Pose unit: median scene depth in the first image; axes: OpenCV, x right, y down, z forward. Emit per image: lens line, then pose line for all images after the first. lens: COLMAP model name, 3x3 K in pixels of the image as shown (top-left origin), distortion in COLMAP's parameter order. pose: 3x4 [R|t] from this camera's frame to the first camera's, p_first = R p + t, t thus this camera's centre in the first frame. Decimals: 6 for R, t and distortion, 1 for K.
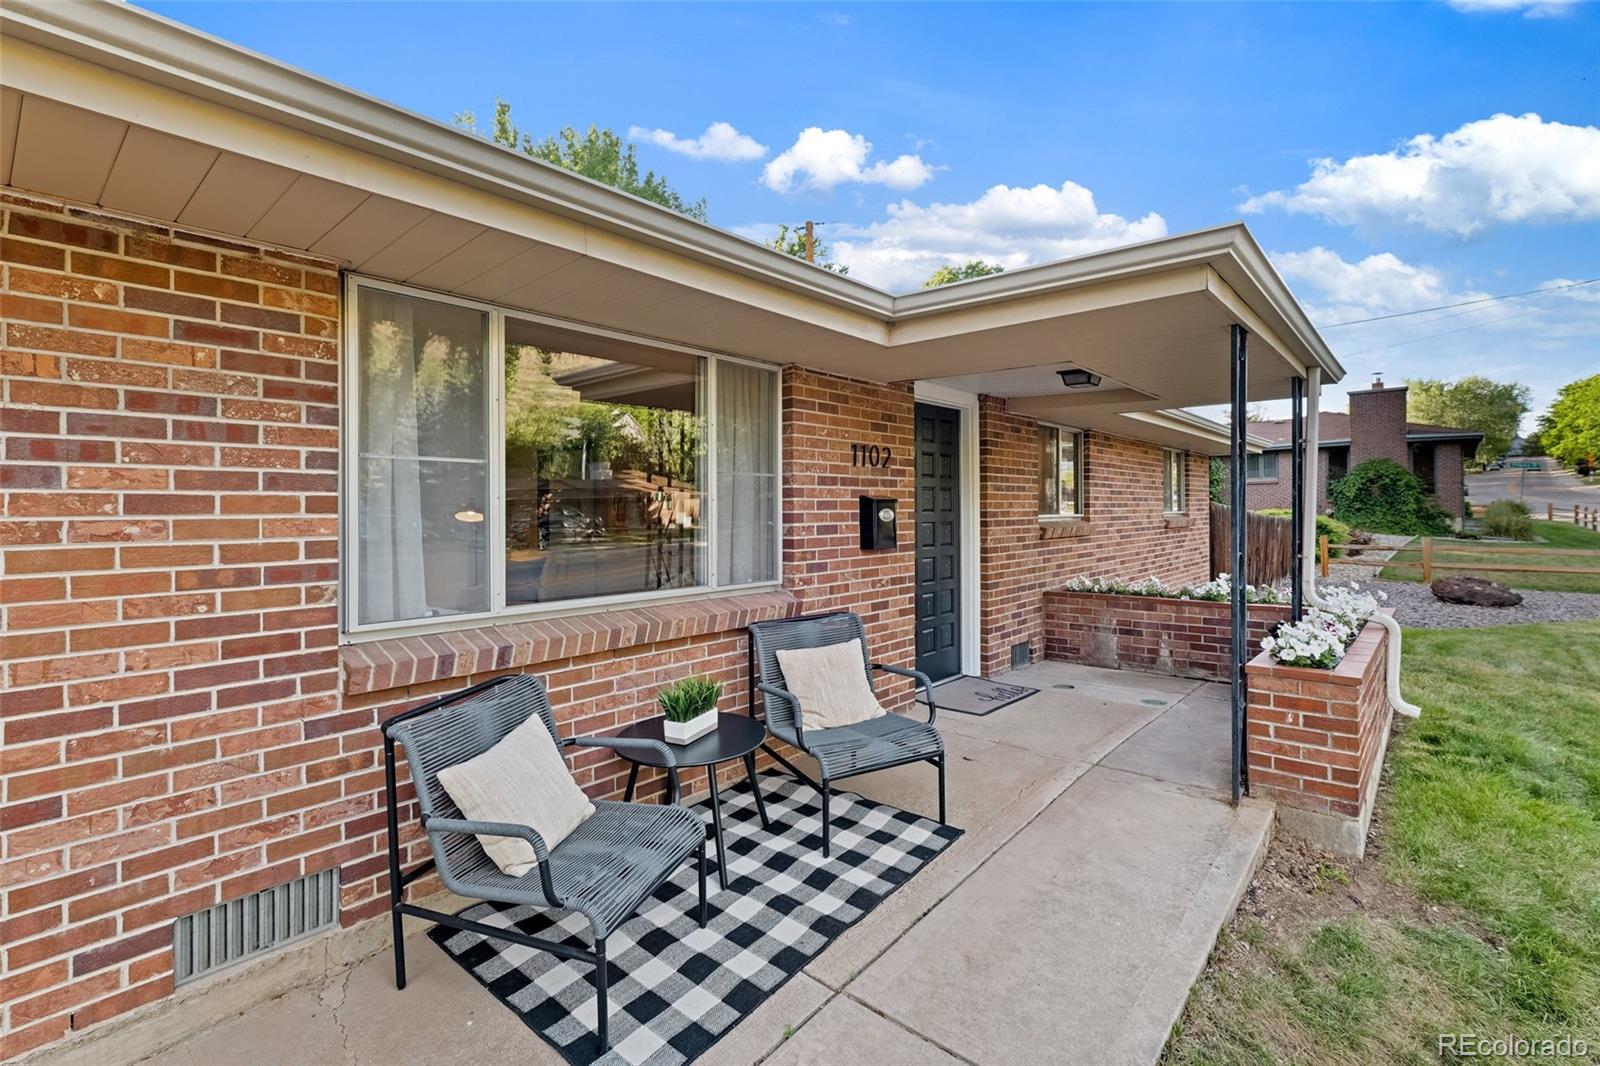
lens RADIAL K [[754.1, 0, 799.9], [0, 754.1, 505.5], [0, 0, 1]] dist [-0.003847, -0.001614]
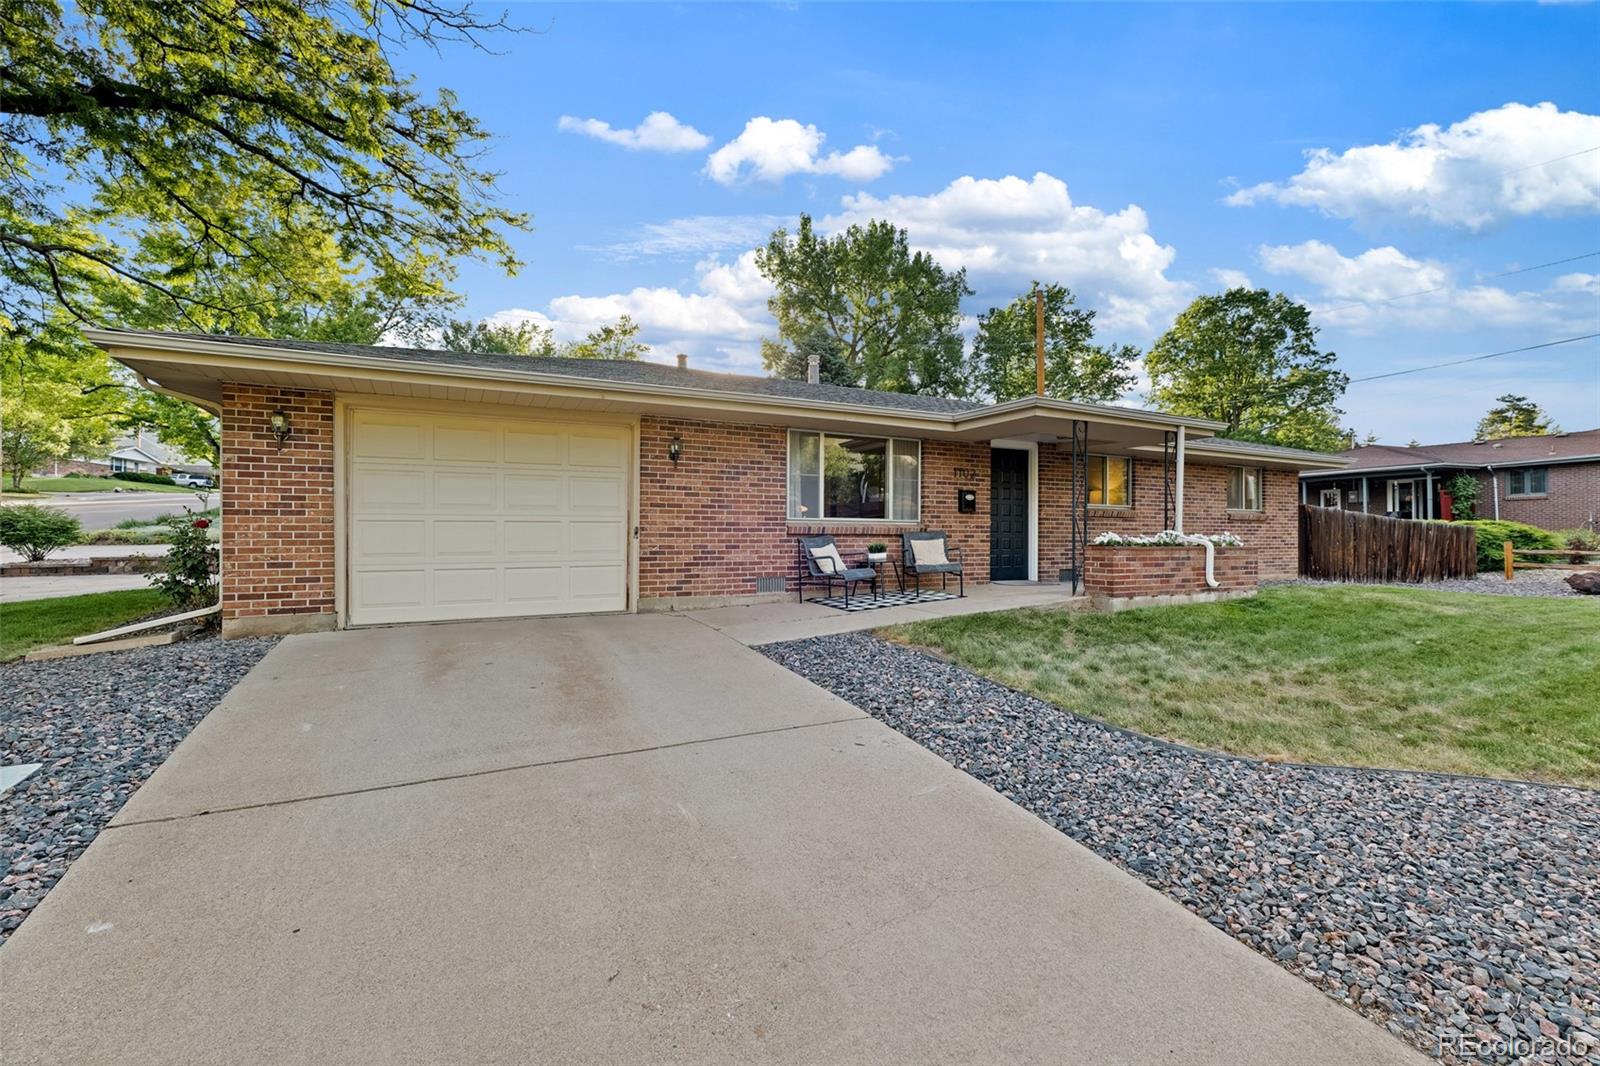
lens RADIAL K [[706.1, 0, 798.9], [0, 706.1, 533.1], [0, 0, 1]] dist [-0.002554, -0.000086]
pose [[0.929846, 0.005958, -0.367902, 0.433055], [-0.006144, 0.999981, 0.000666, 0.127361], [0.367899, 0.001641, 0.929864, -1.279751]]
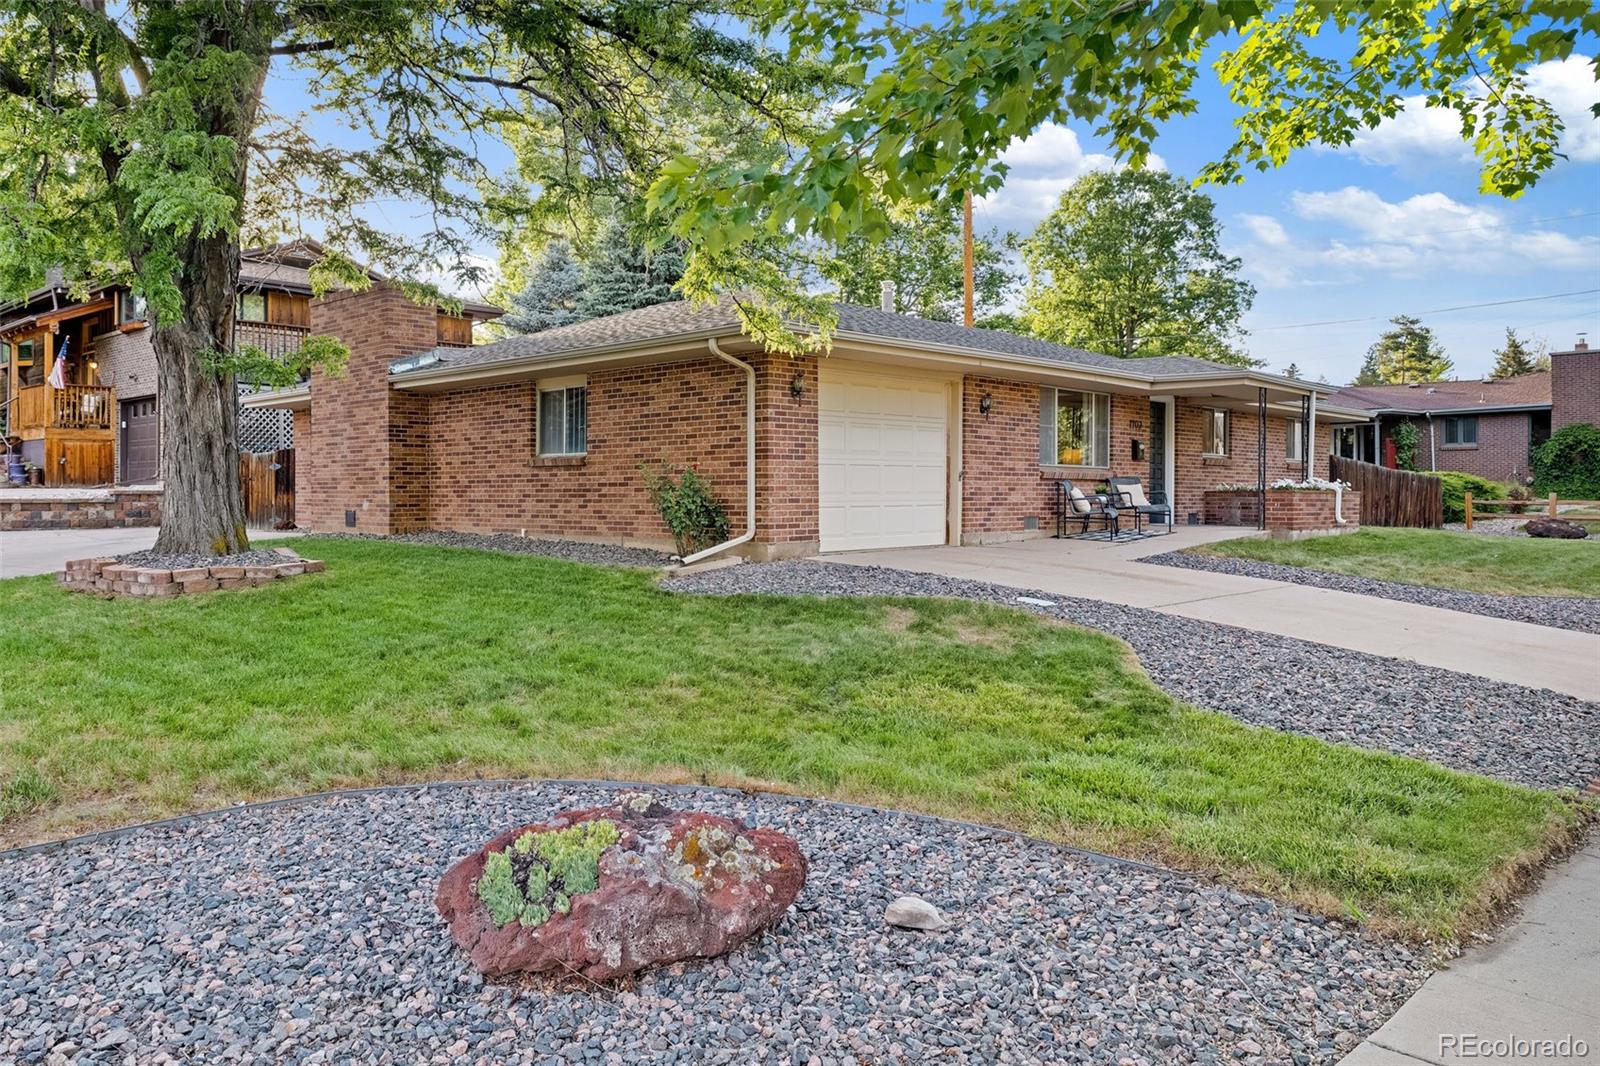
lens RADIAL K [[1186.2, 0, 770.1], [0, 1186.2, 481.2], [0, 0, 1]] dist [-0.000414, -0.000919]
pose [[0.998049, 0.010050, -0.061614, -0.920496], [-0.010402, 0.999931, -0.005398, 0.168231], [0.061556, 0.006028, 0.998085, -3.209146]]
